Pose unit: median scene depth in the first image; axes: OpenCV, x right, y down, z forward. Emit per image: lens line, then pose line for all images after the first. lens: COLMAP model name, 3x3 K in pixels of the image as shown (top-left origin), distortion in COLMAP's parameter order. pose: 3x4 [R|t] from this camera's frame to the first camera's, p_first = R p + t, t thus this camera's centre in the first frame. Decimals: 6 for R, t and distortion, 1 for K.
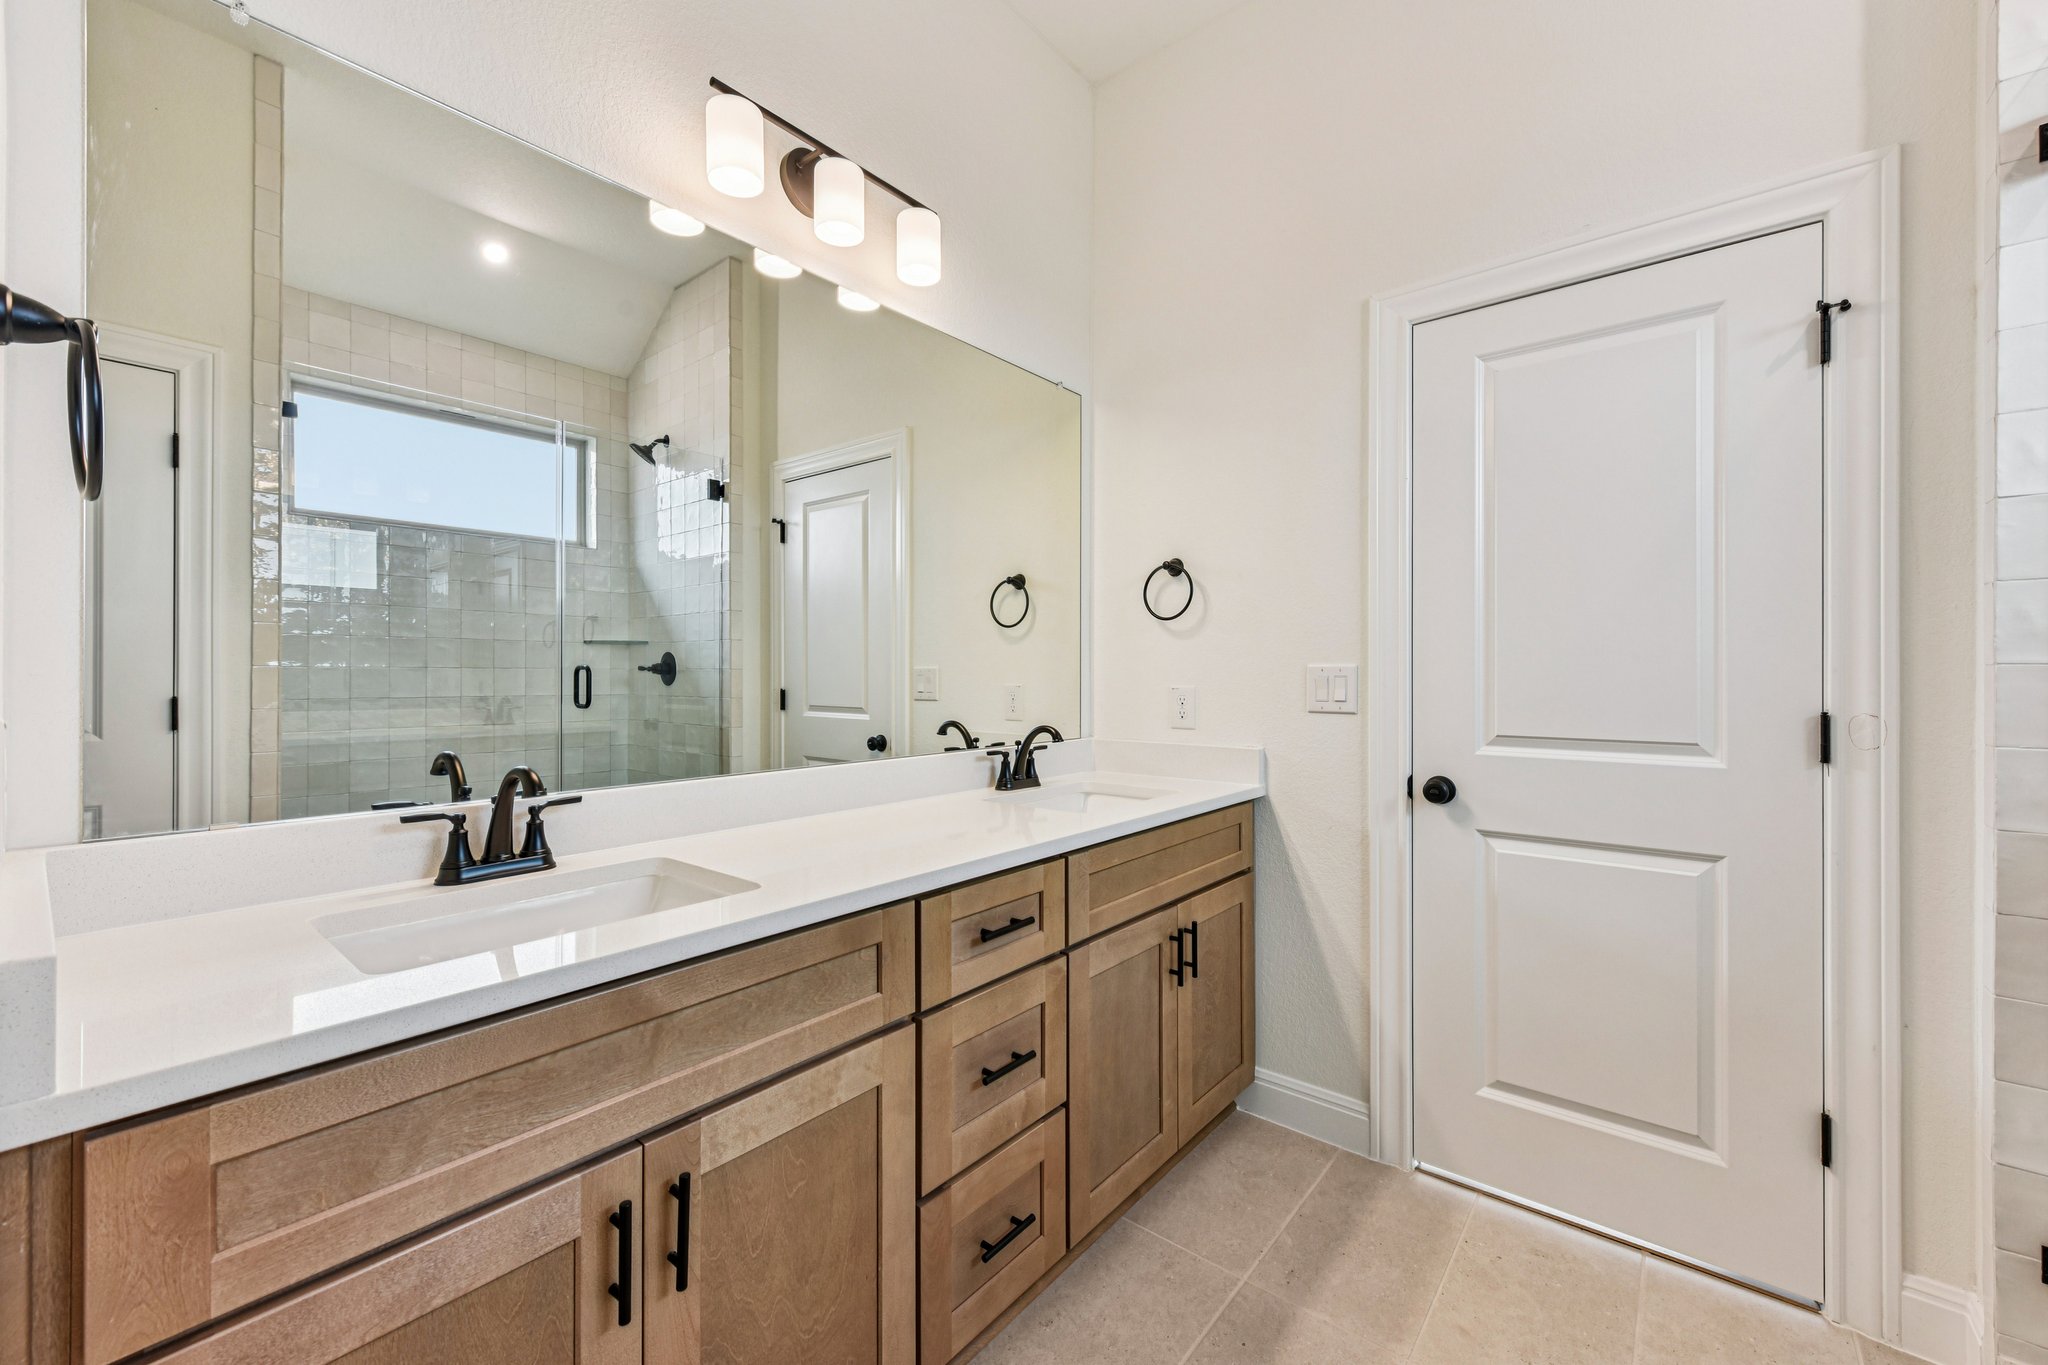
lens RADIAL K [[817.5, 0, 1019.0], [0, 817.5, 678.0], [0, 0, 1]] dist [0.007048, -0.002424]
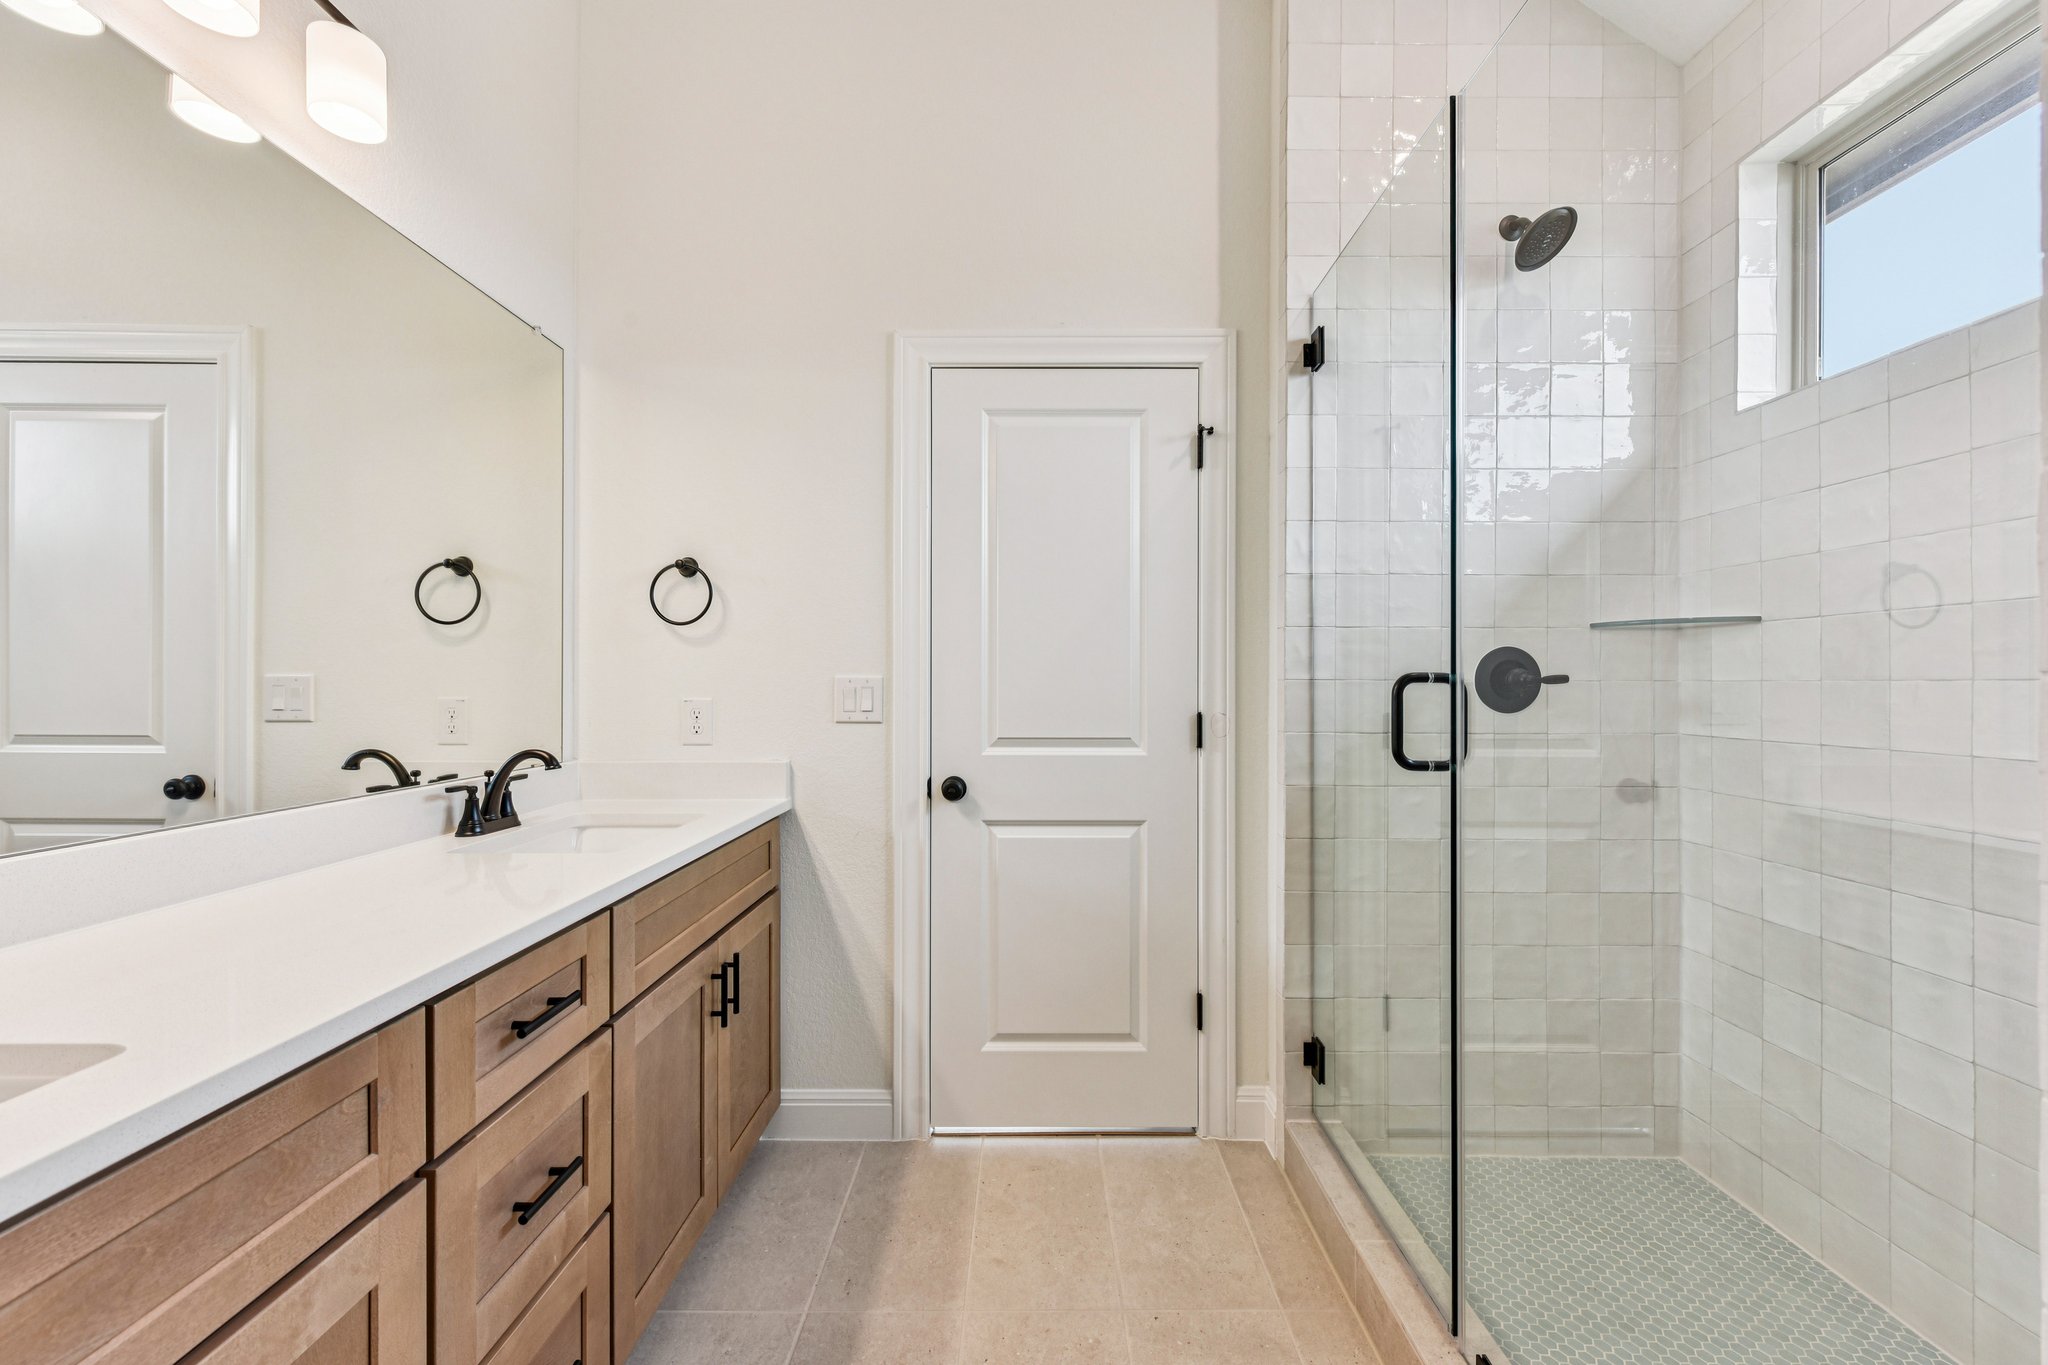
lens RADIAL K [[817.5, 0, 1019.3], [0, 817.5, 684.0], [0, 0, 1]] dist [0.007048, -0.002424]
pose [[0.767509, -0.001097, 0.641038, -0.153816], [0.001730, 0.999998, -0.000360, -0.006821], [-0.641036, 0.001385, 0.767509, 0.096530]]
